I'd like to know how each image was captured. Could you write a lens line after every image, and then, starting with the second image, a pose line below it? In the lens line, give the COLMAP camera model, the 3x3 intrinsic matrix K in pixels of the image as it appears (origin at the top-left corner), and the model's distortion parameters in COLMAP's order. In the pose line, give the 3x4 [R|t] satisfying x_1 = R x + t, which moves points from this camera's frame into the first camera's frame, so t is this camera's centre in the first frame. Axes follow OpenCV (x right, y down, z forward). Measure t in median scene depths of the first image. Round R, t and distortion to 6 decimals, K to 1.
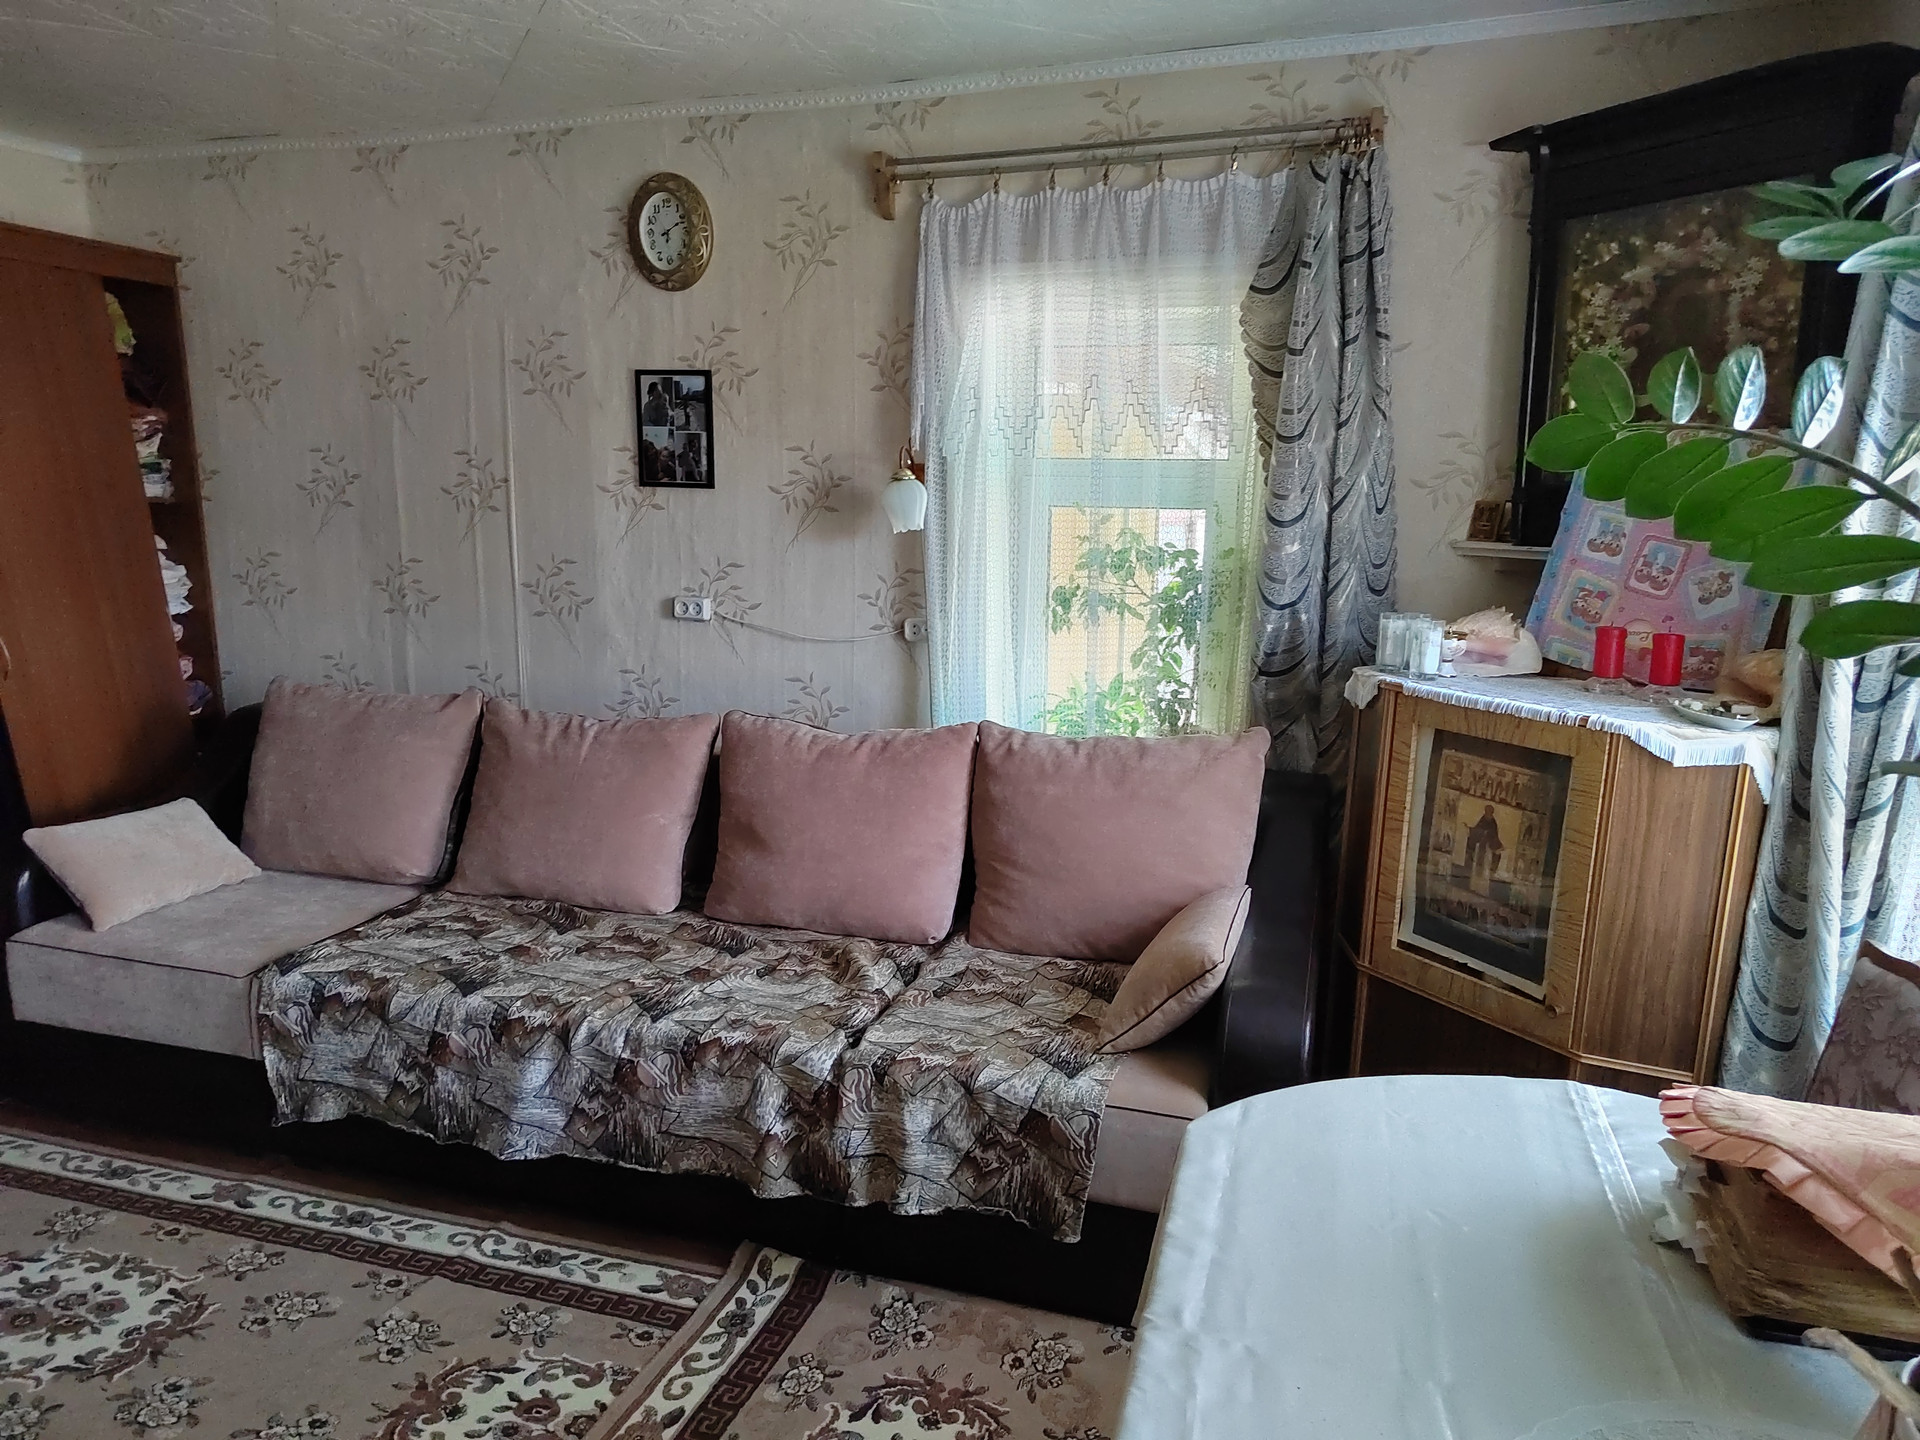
lens RADIAL K [[1286.7, 0, 946.1], [0, 1286.7, 717.2], [0, 0, 1]] dist [0.057966, -0.052848]
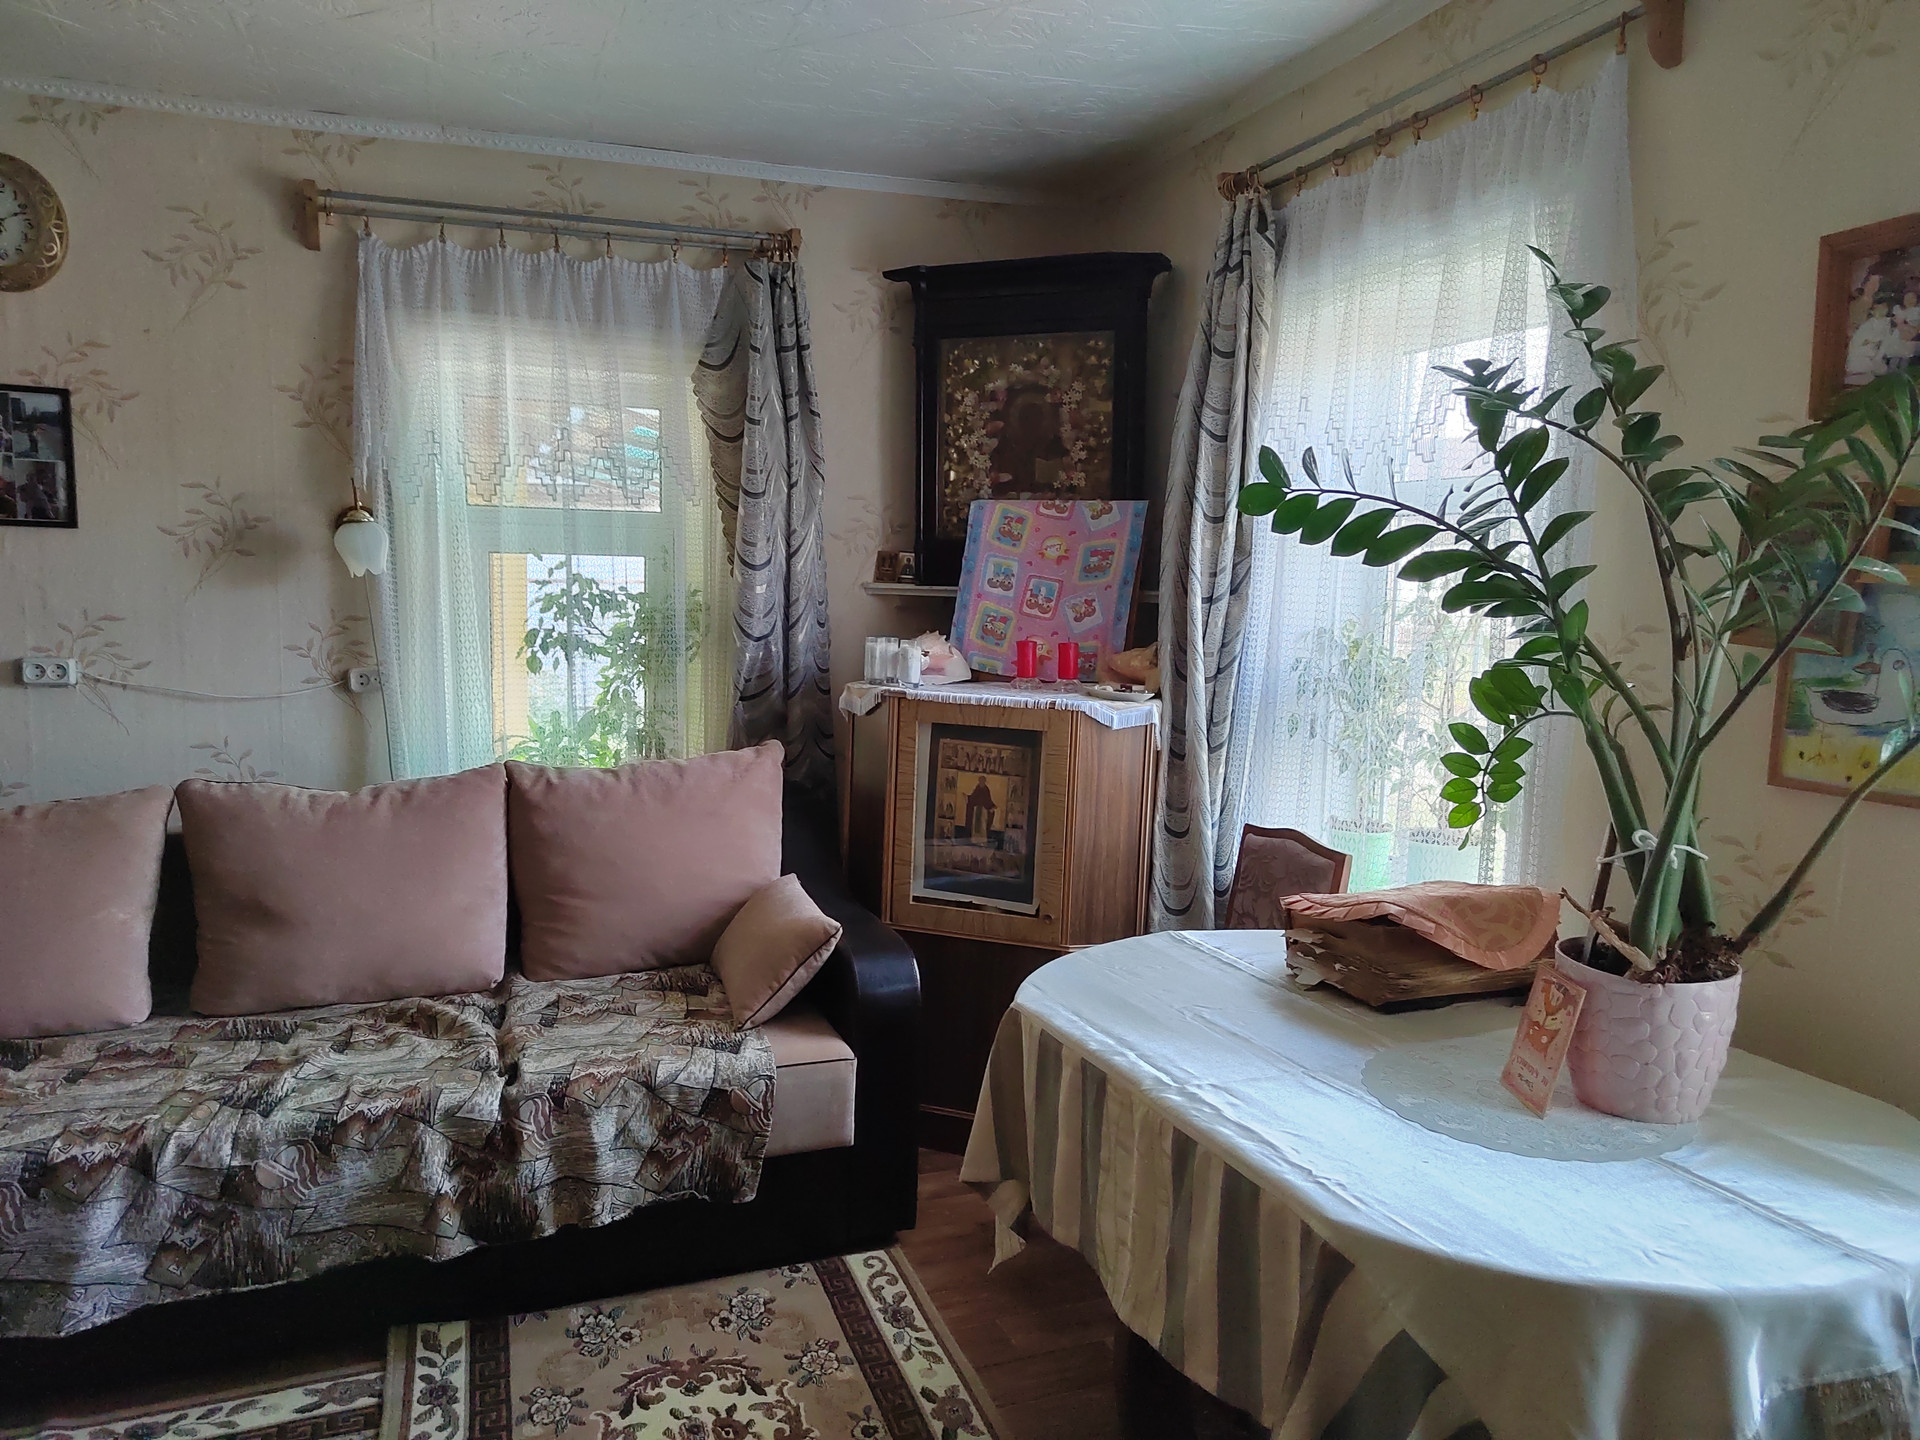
lens RADIAL K [[1286.7, 0, 946.1], [0, 1286.7, 717.2], [0, 0, 1]] dist [0.057966, -0.052848]
pose [[0.787254, -0.070949, 0.612533, -0.358449], [0.100273, 0.994866, -0.013641, 0.019360], [-0.608421, 0.072159, 0.790327, -0.013127]]
